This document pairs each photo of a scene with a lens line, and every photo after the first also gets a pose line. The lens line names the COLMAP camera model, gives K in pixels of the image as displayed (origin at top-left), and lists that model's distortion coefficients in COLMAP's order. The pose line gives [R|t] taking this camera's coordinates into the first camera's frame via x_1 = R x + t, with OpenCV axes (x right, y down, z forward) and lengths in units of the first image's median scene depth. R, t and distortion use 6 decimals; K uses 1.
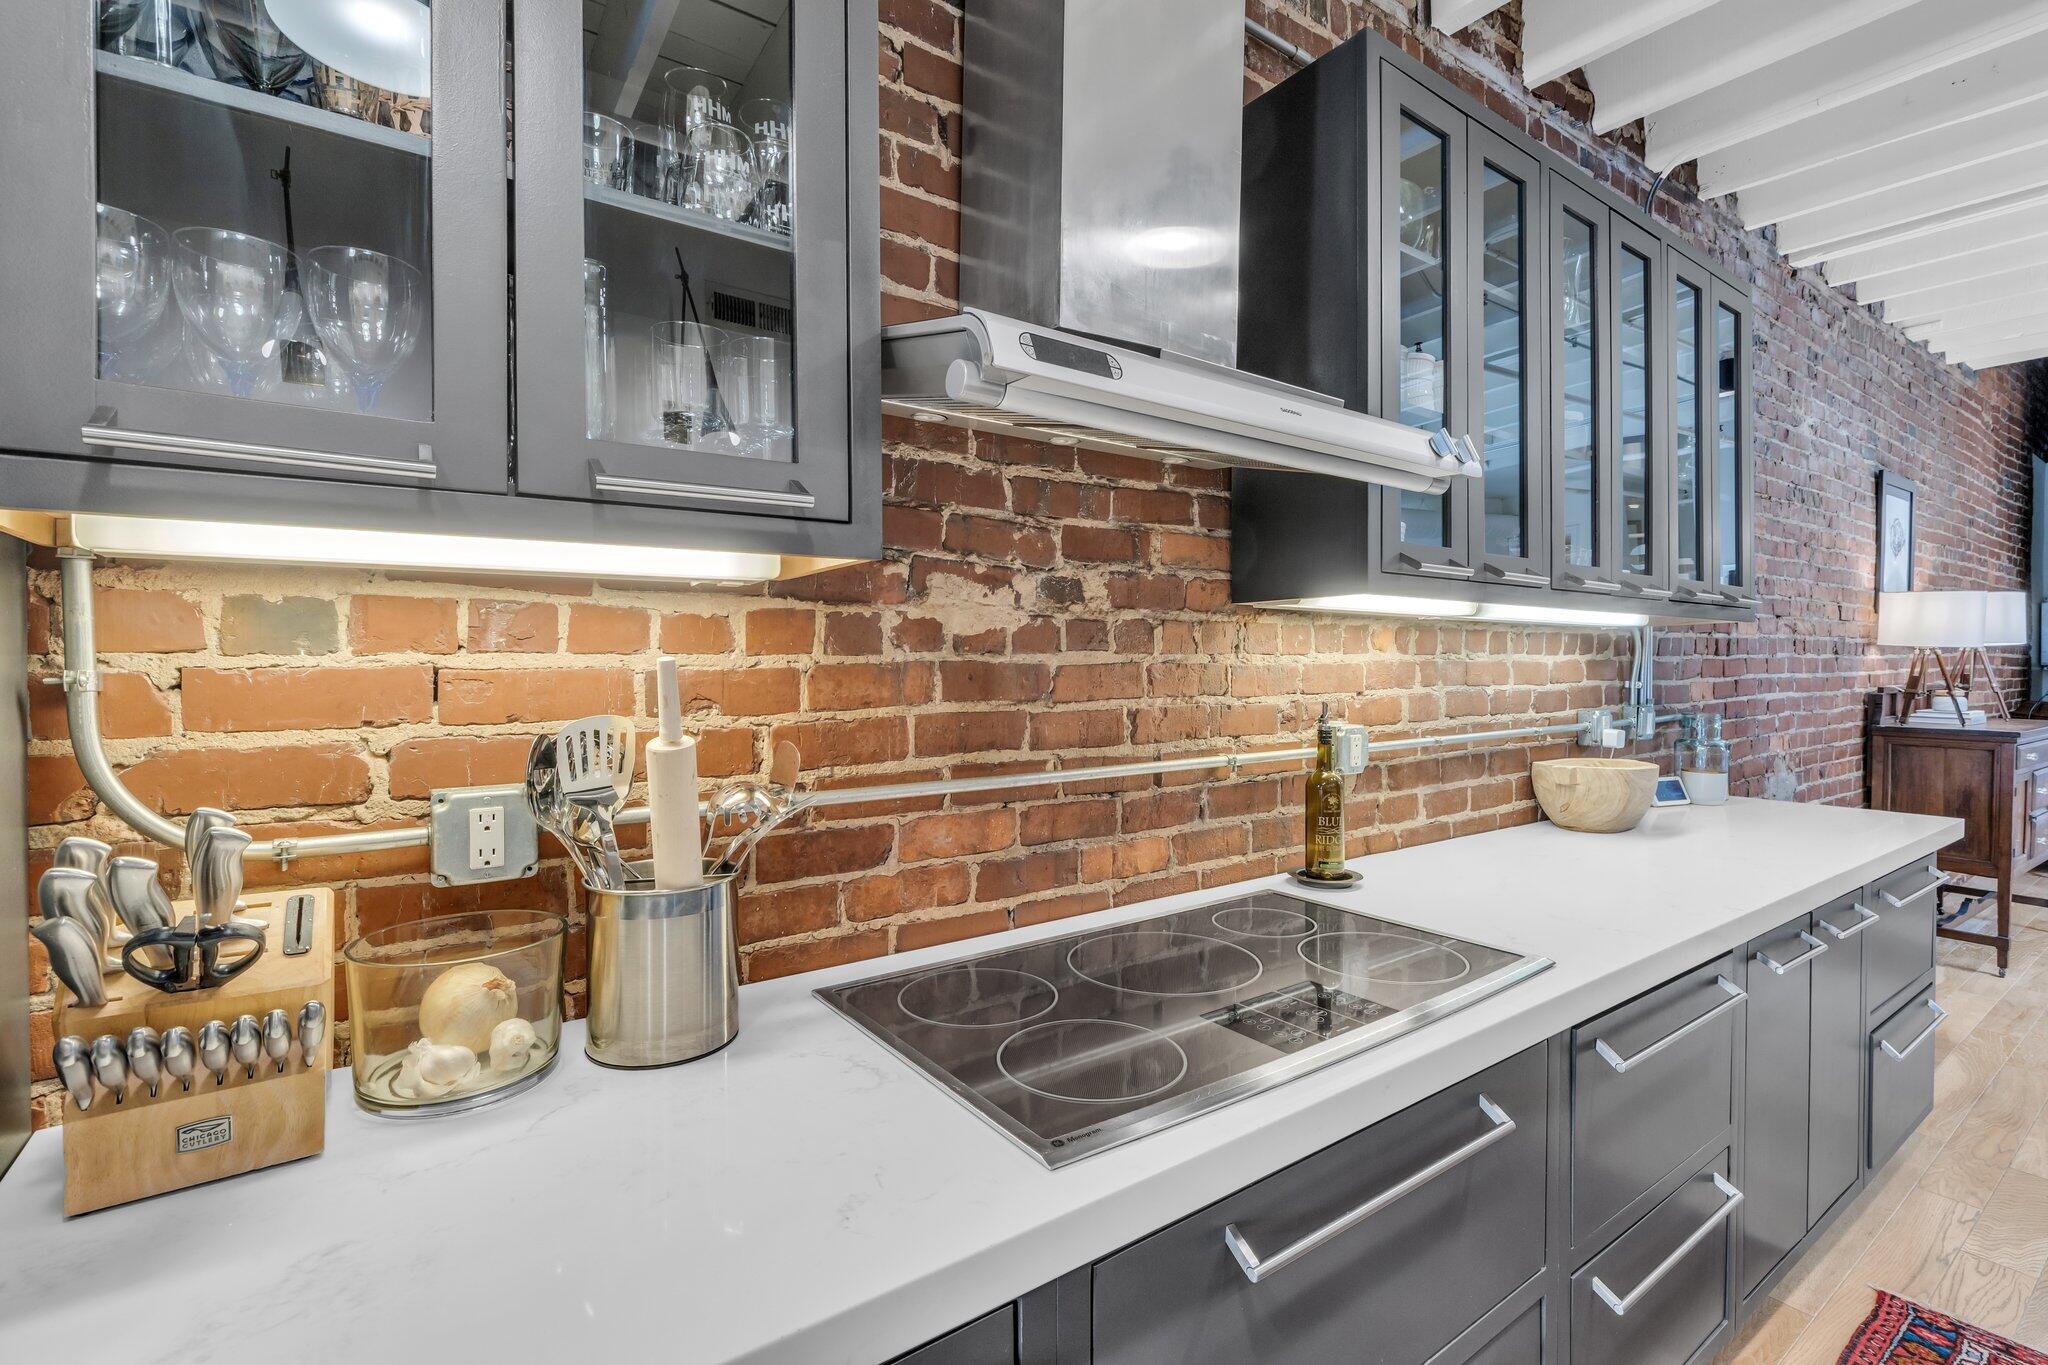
lens RADIAL K [[923.0, 0, 1013.4], [0, 923.0, 684.2], [0, 0, 1]] dist [-0.000503, -0.000858]
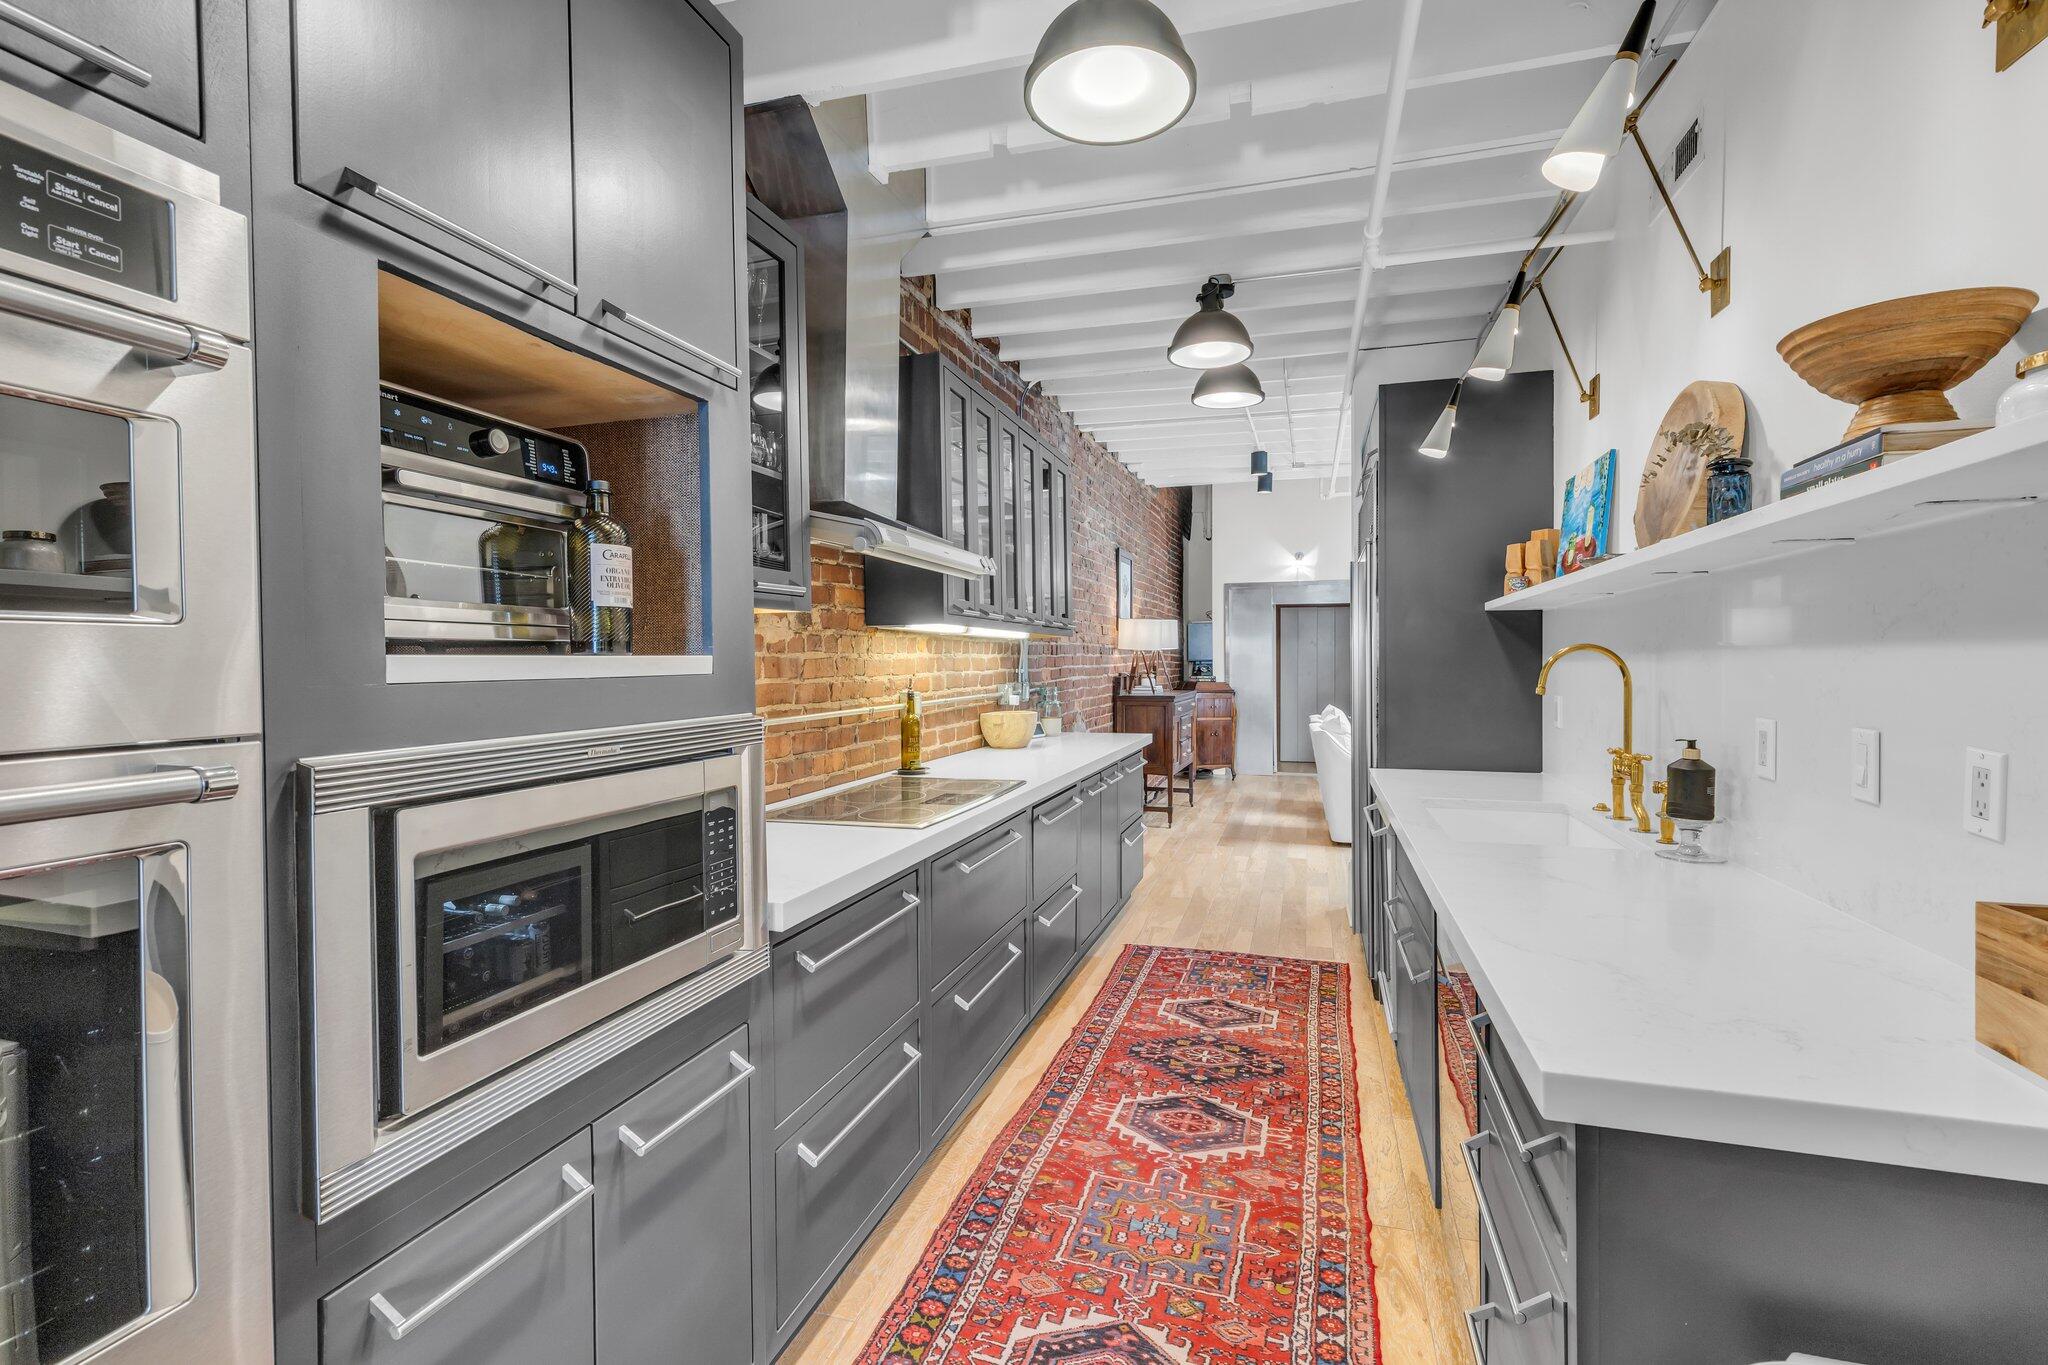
lens RADIAL K [[923.0, 0, 1027.0], [0, 923.0, 676.0], [0, 0, 1]] dist [-0.000503, -0.000858]
pose [[0.791181, -0.009829, 0.611503, -0.532164], [0.013033, 0.999915, -0.000791, 0.015169], [-0.611443, 0.008596, 0.791242, -0.548629]]
